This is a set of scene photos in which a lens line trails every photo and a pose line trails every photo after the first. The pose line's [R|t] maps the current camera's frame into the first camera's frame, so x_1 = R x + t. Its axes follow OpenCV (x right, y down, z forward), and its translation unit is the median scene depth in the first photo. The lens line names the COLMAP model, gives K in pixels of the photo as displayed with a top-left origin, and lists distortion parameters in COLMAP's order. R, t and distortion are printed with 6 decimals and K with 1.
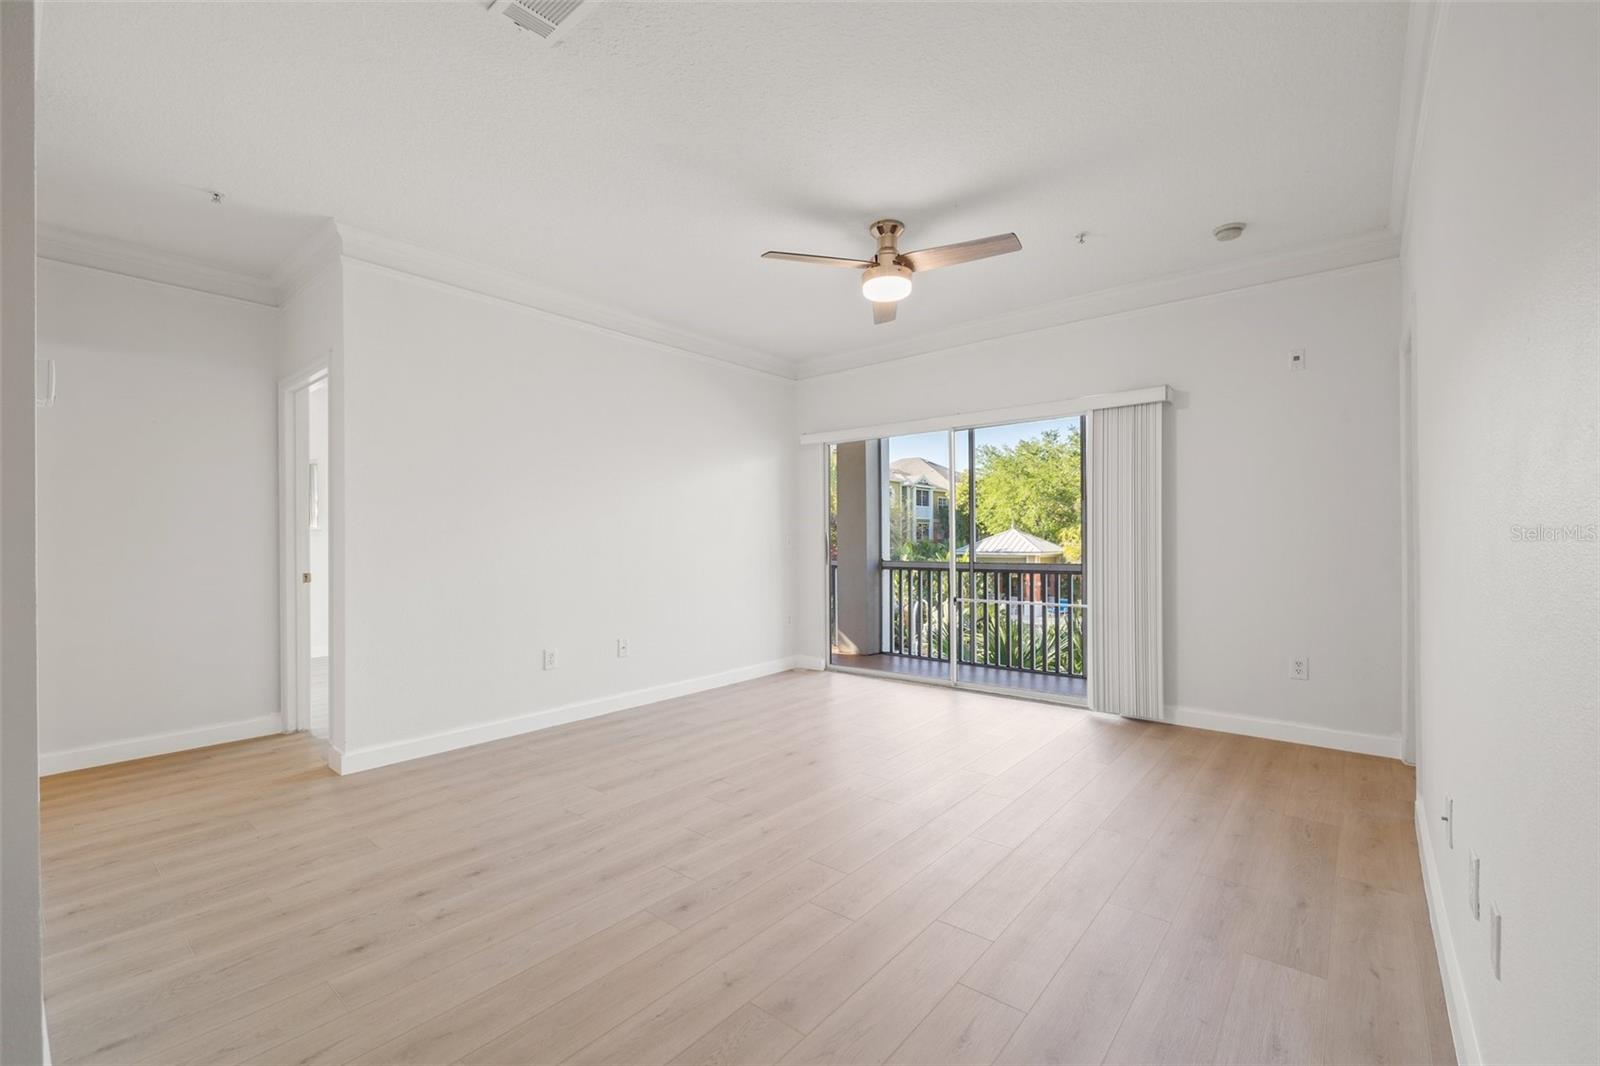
lens RADIAL K [[678.0, 0, 800.0], [0, 678.0, 544.7], [0, 0, 1]] dist [0.000206, -0.000032]
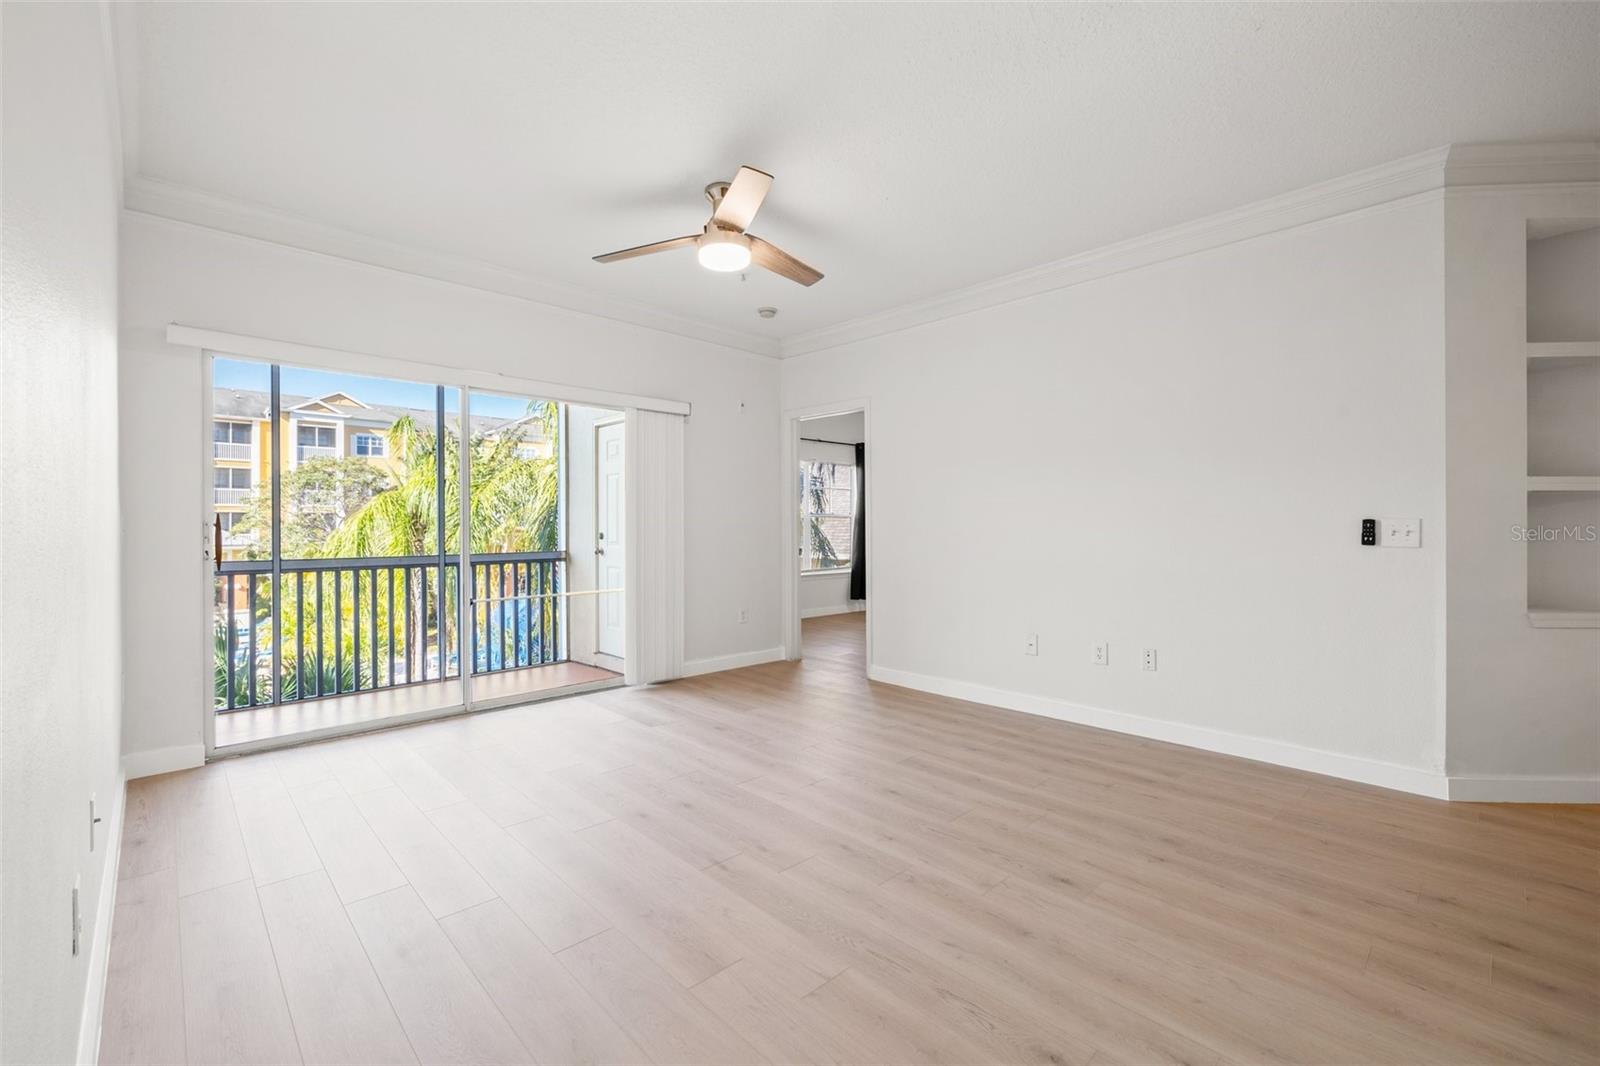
lens RADIAL K [[659.0, 0, 800.0], [0, 659.0, 533.0], [0, 0, 1]] dist [-0.000817, -0.000092]
pose [[0.120686, -0.000858, 0.992690, -0.782837], [0.004189, 0.999991, 0.000355, 0.002960], [-0.992682, 0.004116, 0.120689, 0.822471]]
